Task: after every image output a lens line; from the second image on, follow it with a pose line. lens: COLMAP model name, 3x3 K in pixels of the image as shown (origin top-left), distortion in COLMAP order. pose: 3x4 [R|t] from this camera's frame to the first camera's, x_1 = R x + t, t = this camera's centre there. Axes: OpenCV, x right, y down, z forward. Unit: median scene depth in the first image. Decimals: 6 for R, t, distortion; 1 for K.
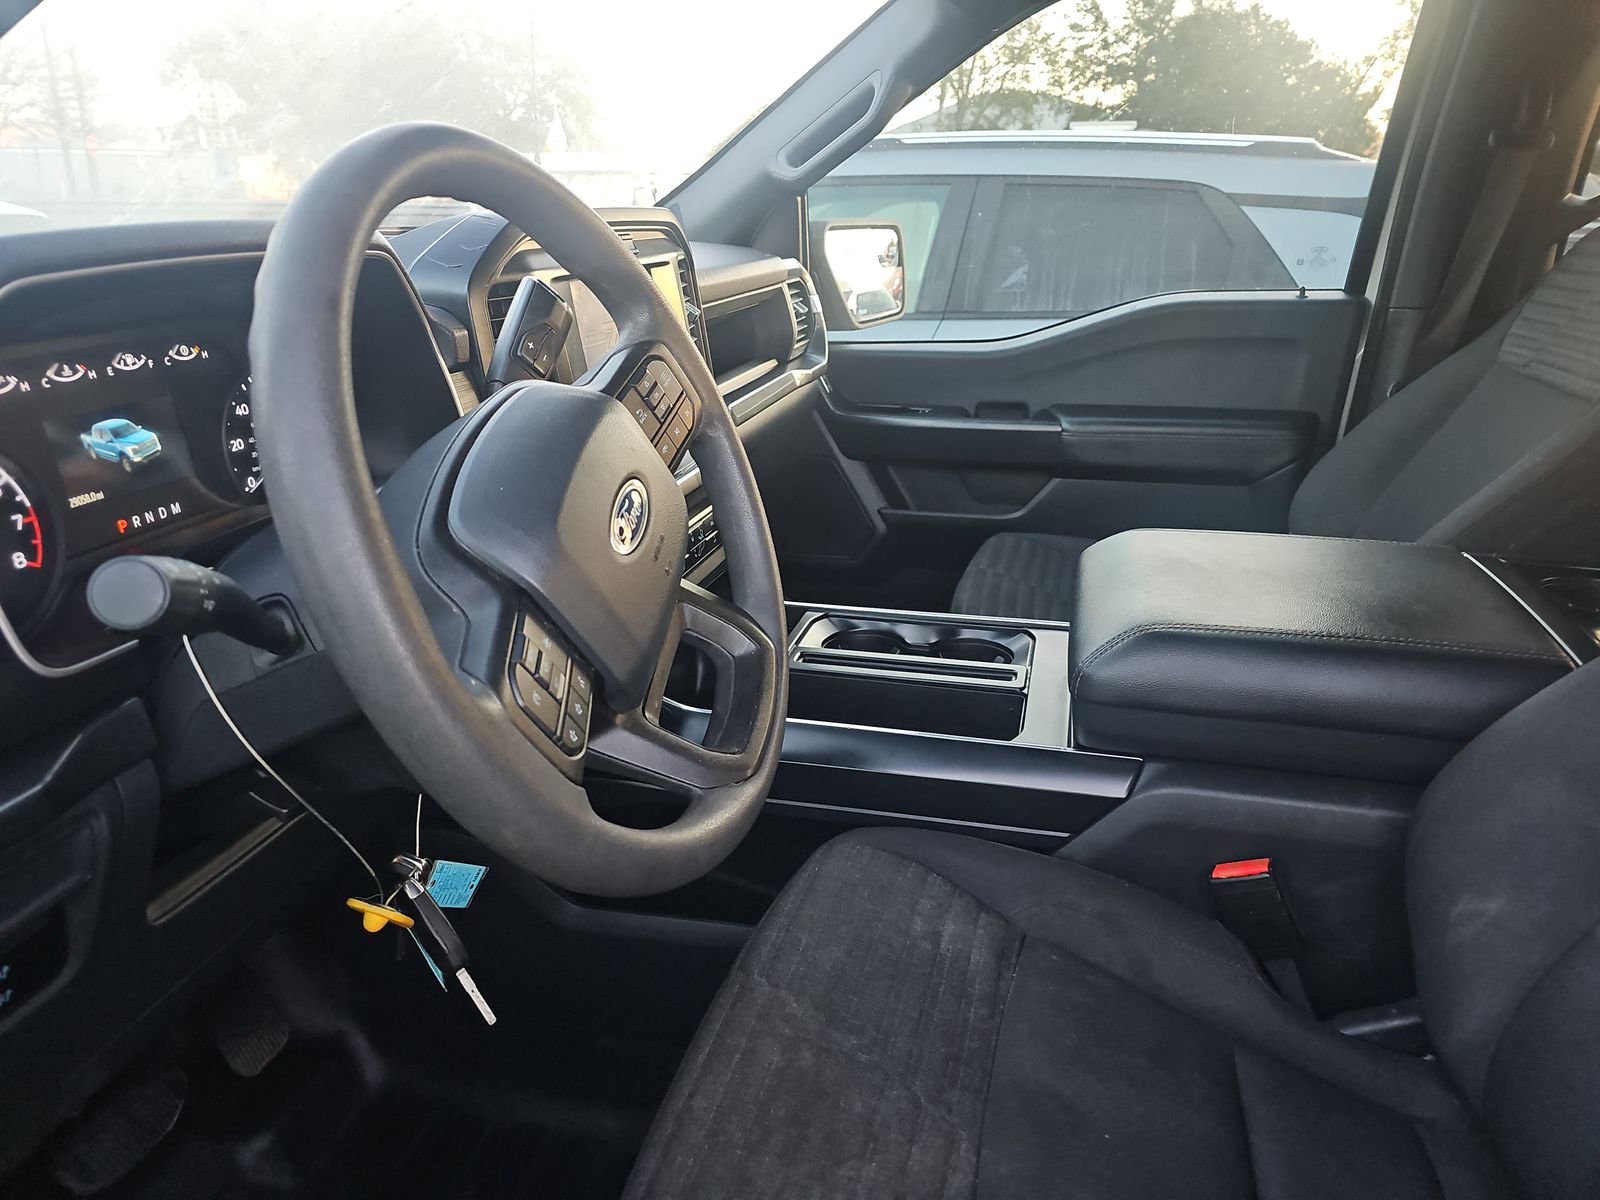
lens RADIAL K [[1073.7, 0, 800.0], [0, 1073.7, 600.0], [0, 0, 1]] dist [0.046608, -0.043602]
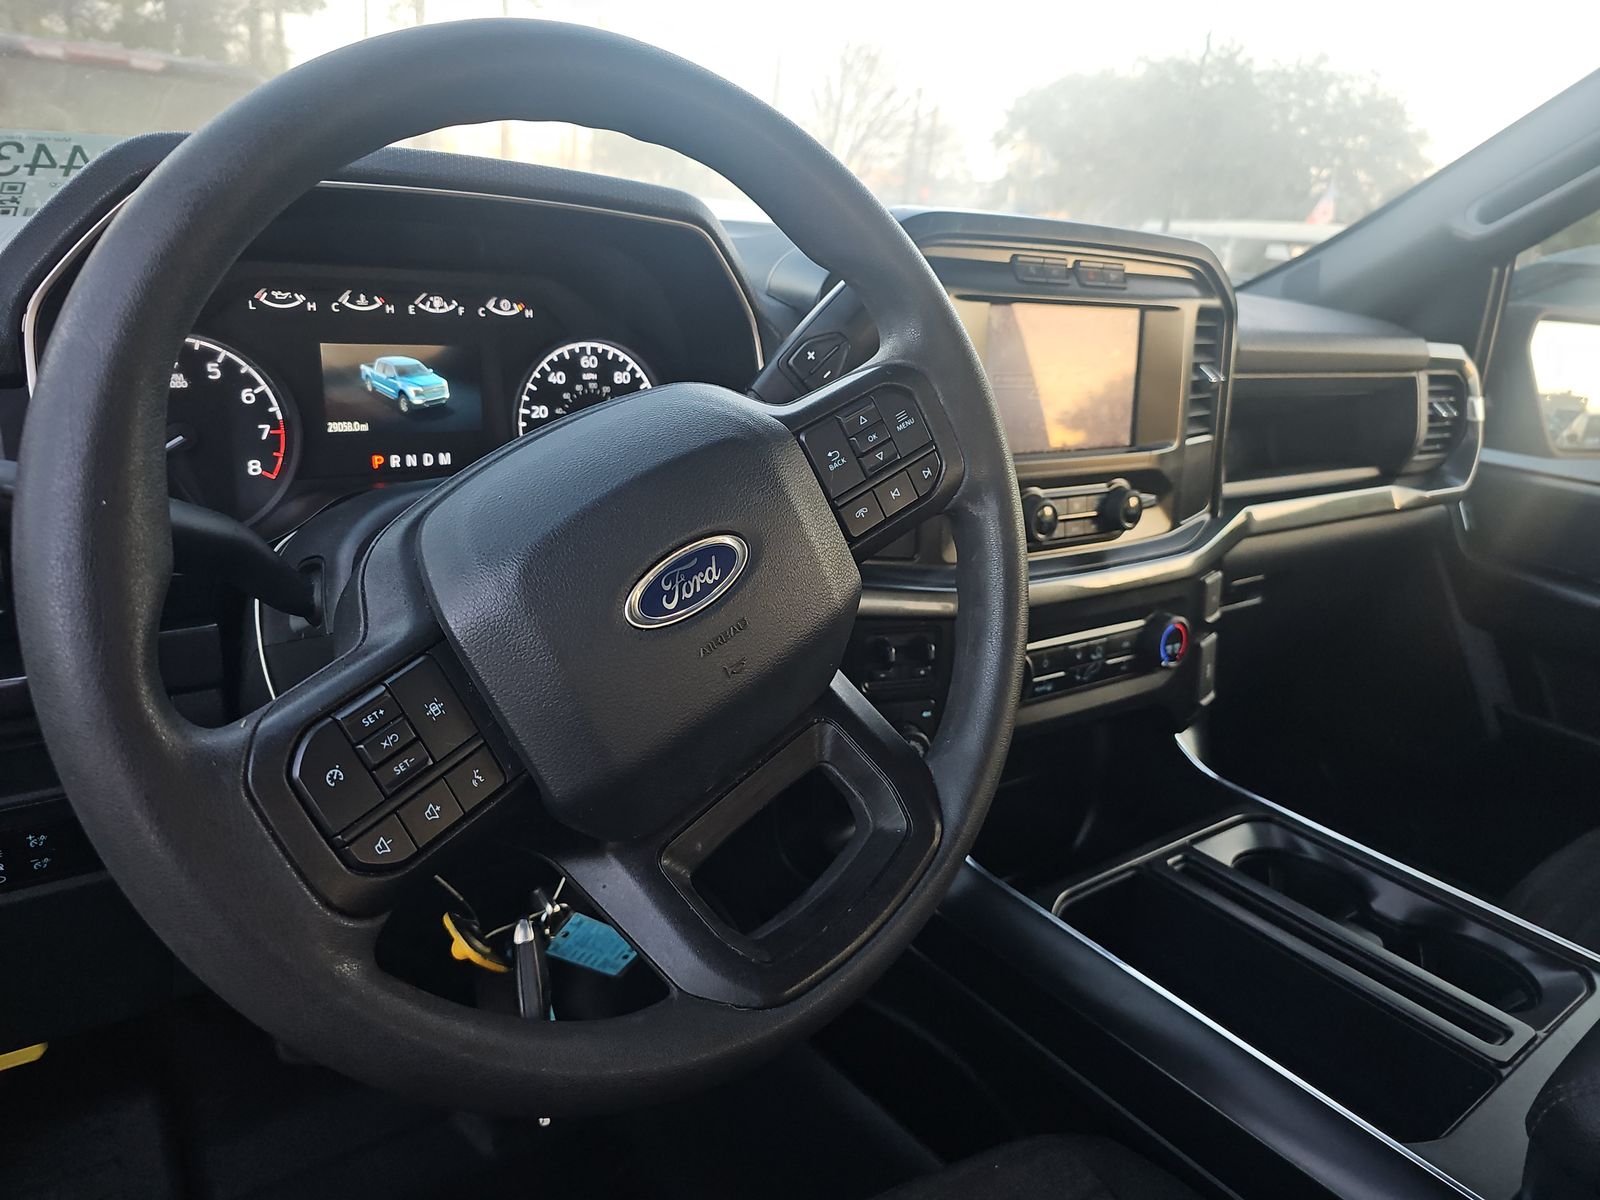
lens RADIAL K [[1073.7, 0, 800.0], [0, 1073.7, 600.0], [0, 0, 1]] dist [0.046608, -0.043602]
pose [[0.782988, 0.274327, -0.558278, 0.254995], [-0.305367, 0.951426, 0.039233, -0.100713], [0.541923, 0.139761, 0.828726, 0.392731]]
